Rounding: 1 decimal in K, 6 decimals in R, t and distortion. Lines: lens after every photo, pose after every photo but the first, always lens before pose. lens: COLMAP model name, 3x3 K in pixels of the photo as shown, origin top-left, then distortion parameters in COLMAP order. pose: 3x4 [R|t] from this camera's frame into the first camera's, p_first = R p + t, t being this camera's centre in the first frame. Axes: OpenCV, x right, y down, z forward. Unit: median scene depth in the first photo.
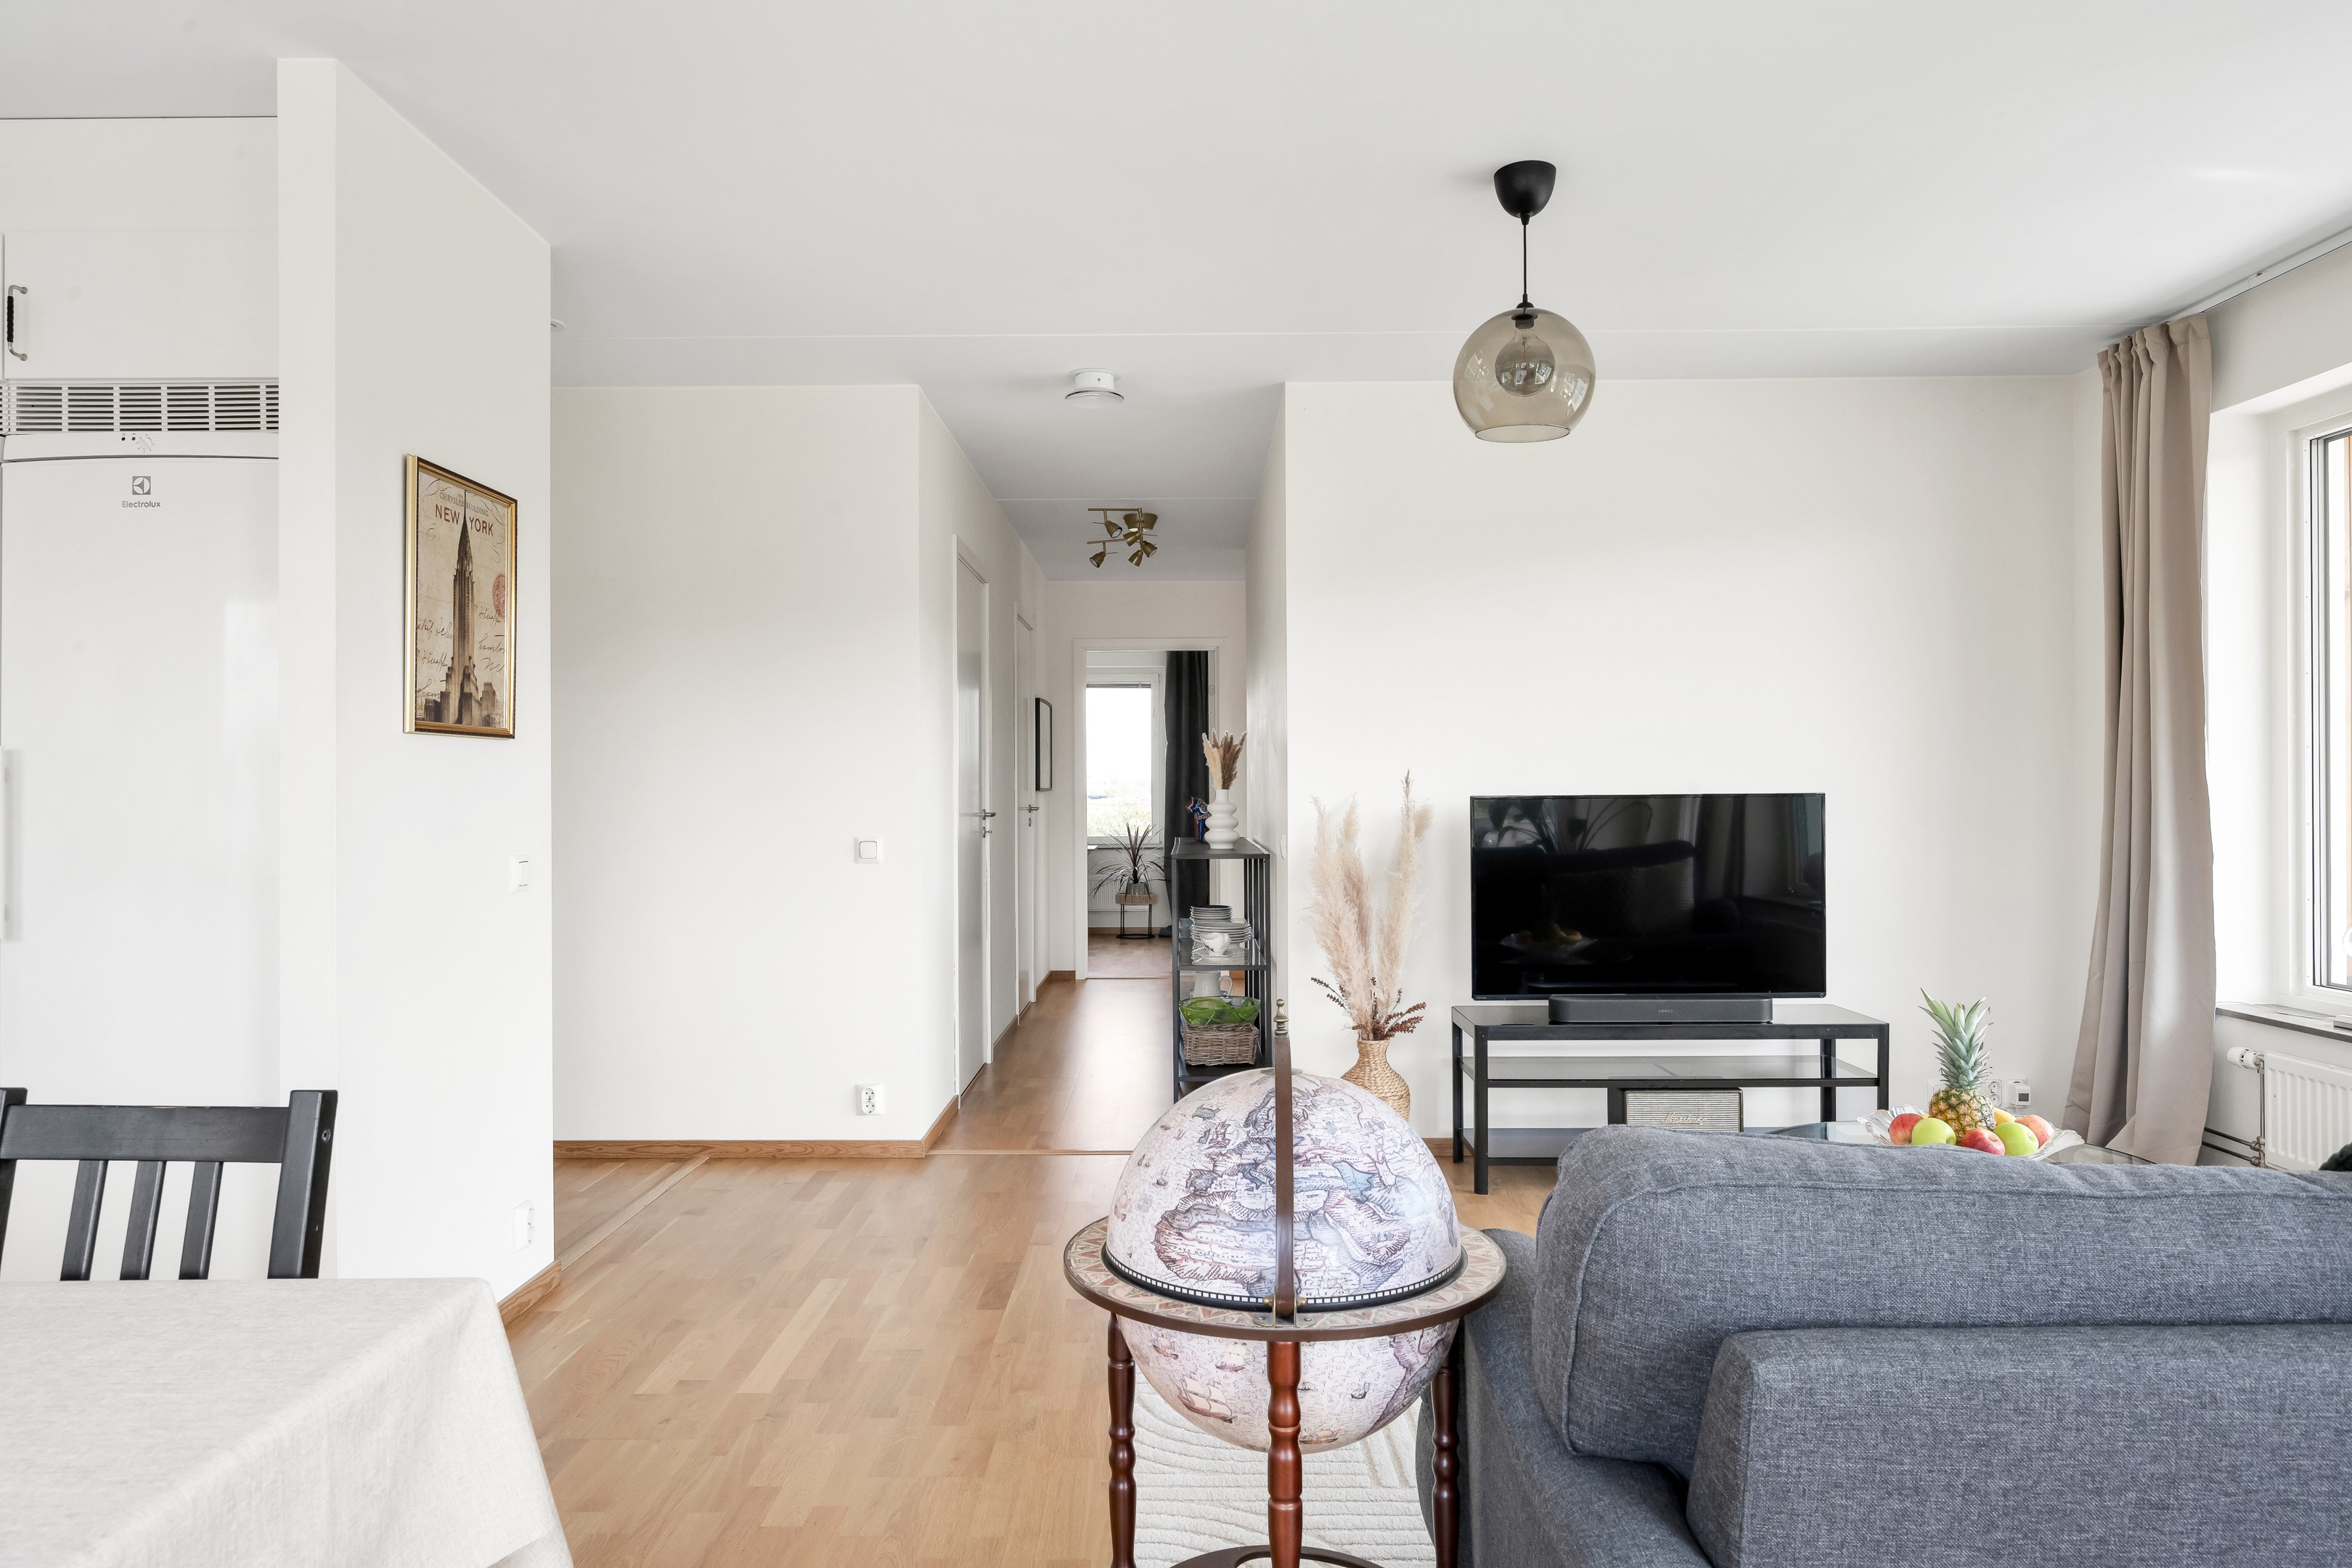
lens RADIAL K [[1470.0, 0, 1176.0], [0, 1470.0, 784.0], [0, 0, 1]] dist [-0.000787, -0.000155]
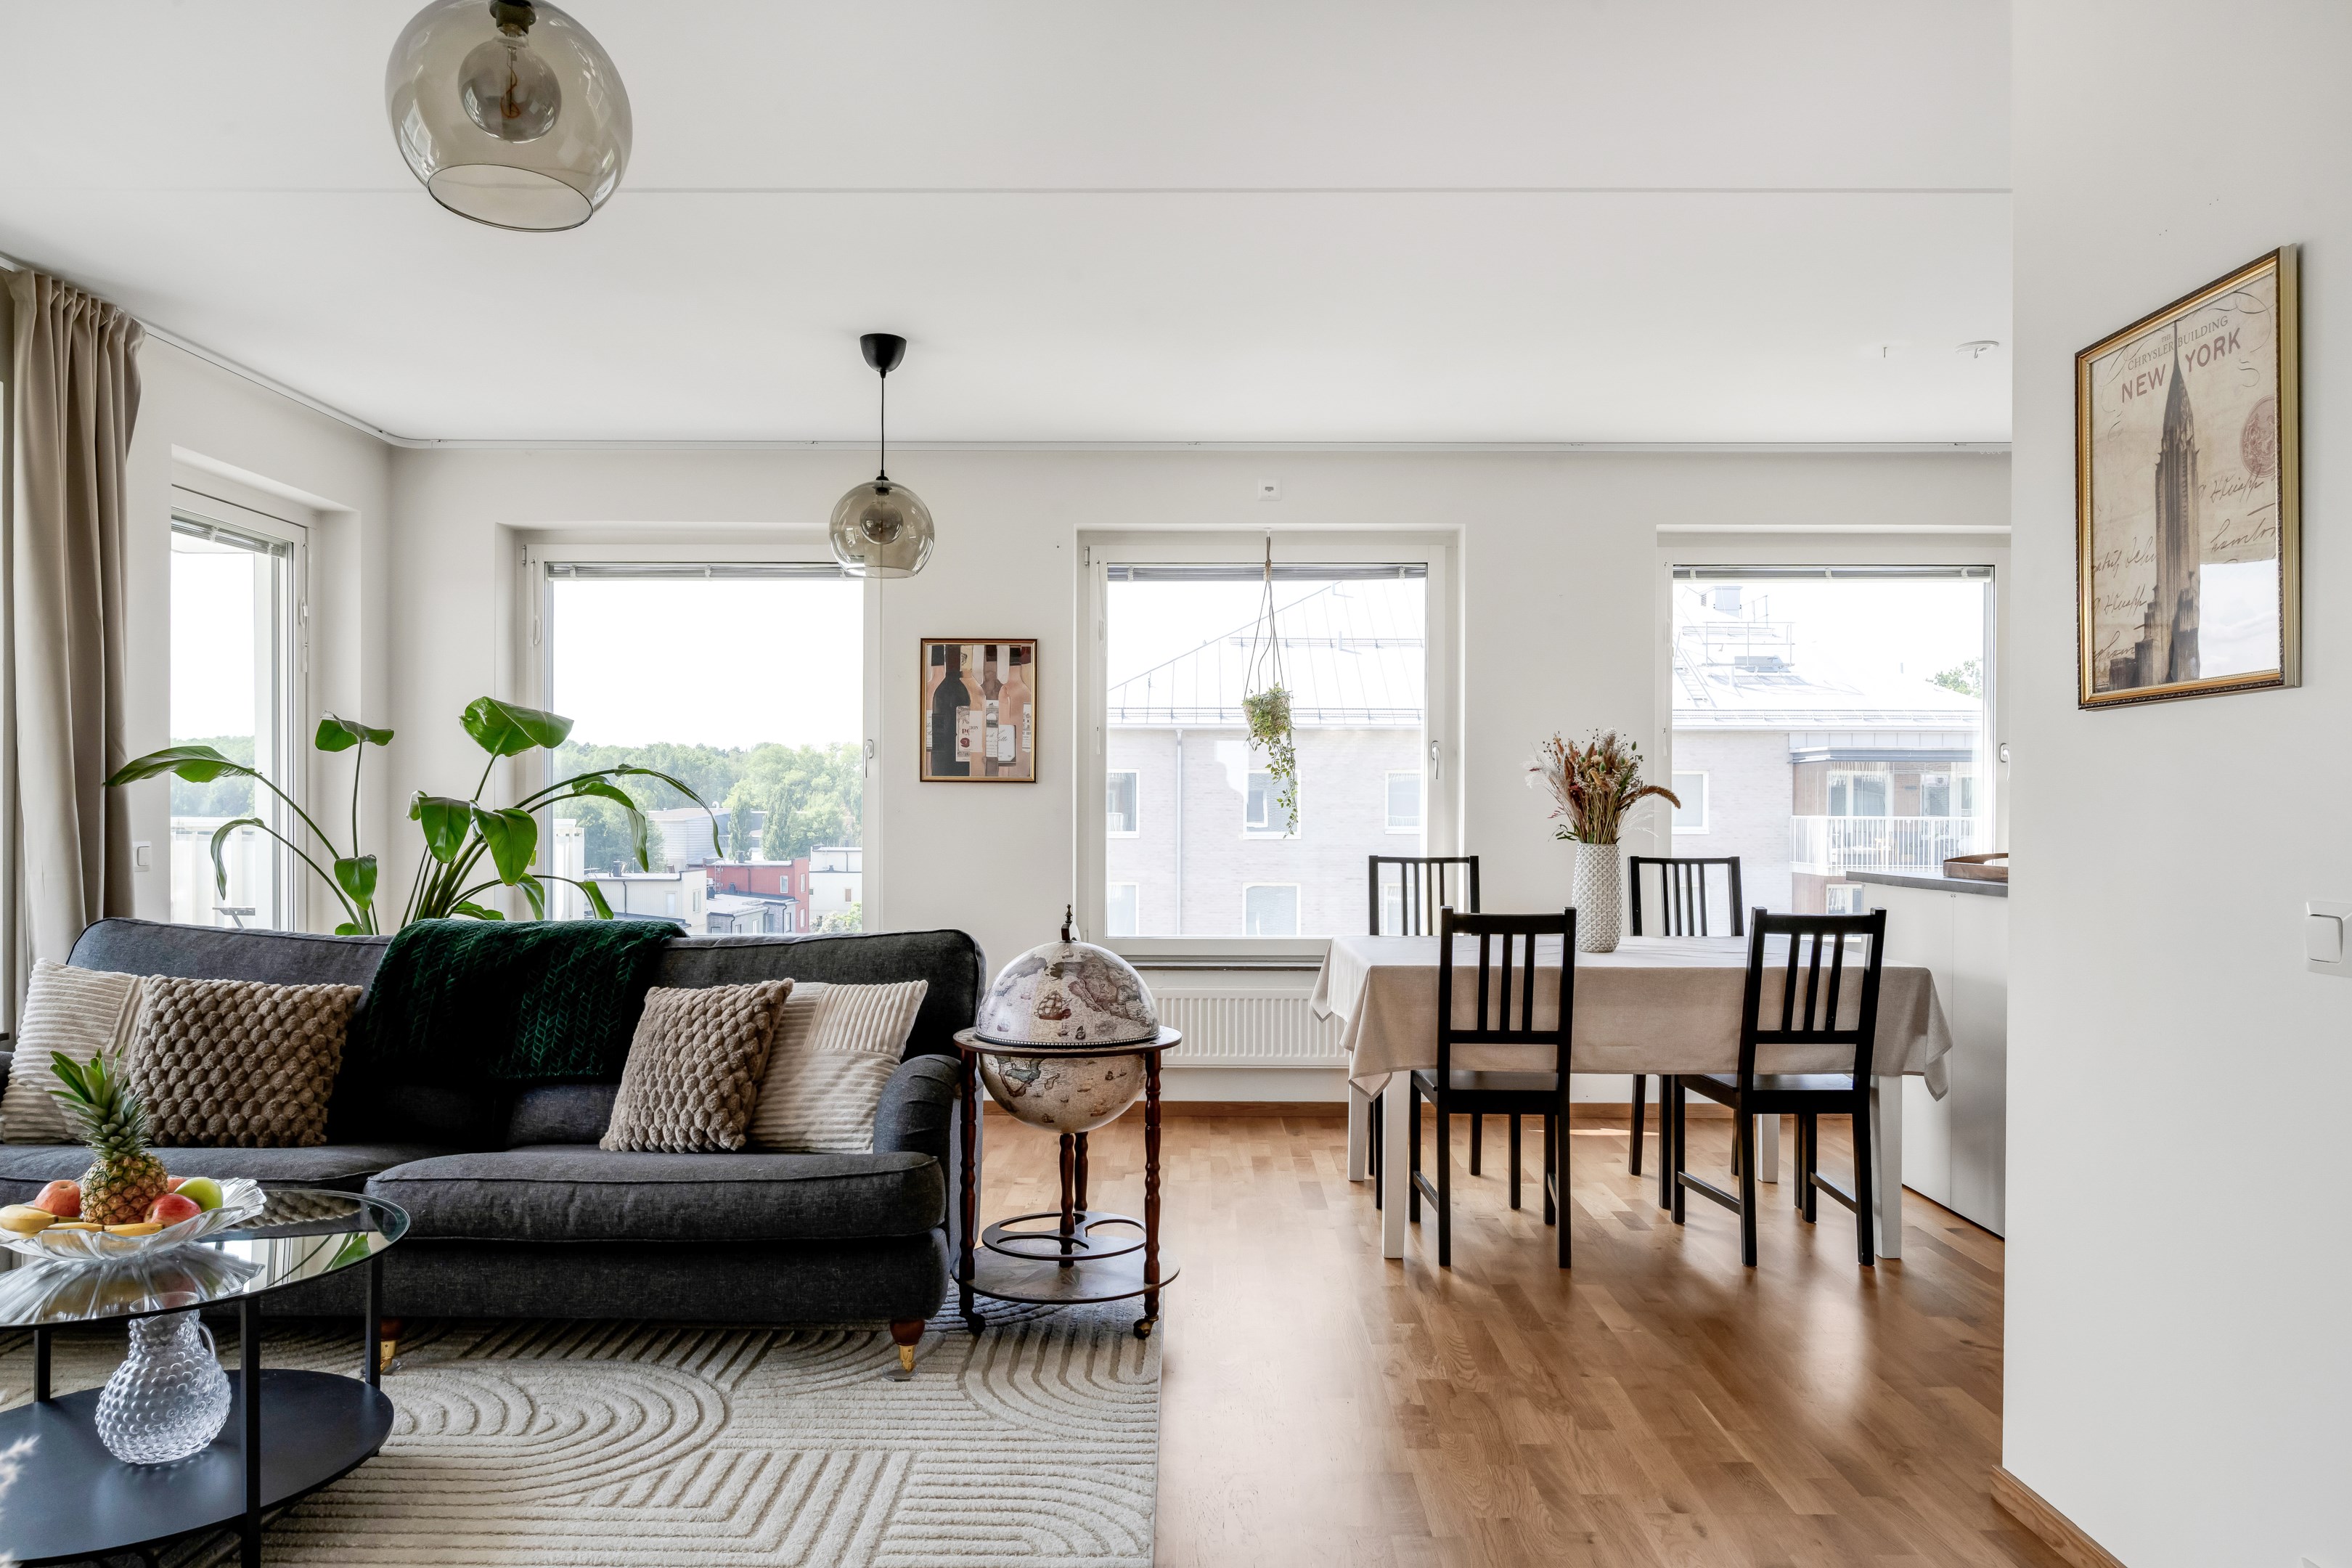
lens RADIAL K [[1530.6, 0, 1174.3], [0, 1530.6, 812.5], [0, 0, 1]] dist [-0.005410, -0.002151]
pose [[-0.999956, -0.000909, 0.009330, -0.047651], [-0.000937, 0.999995, -0.002961, 0.019866], [-0.009328, -0.002970, -0.999952, 1.692078]]
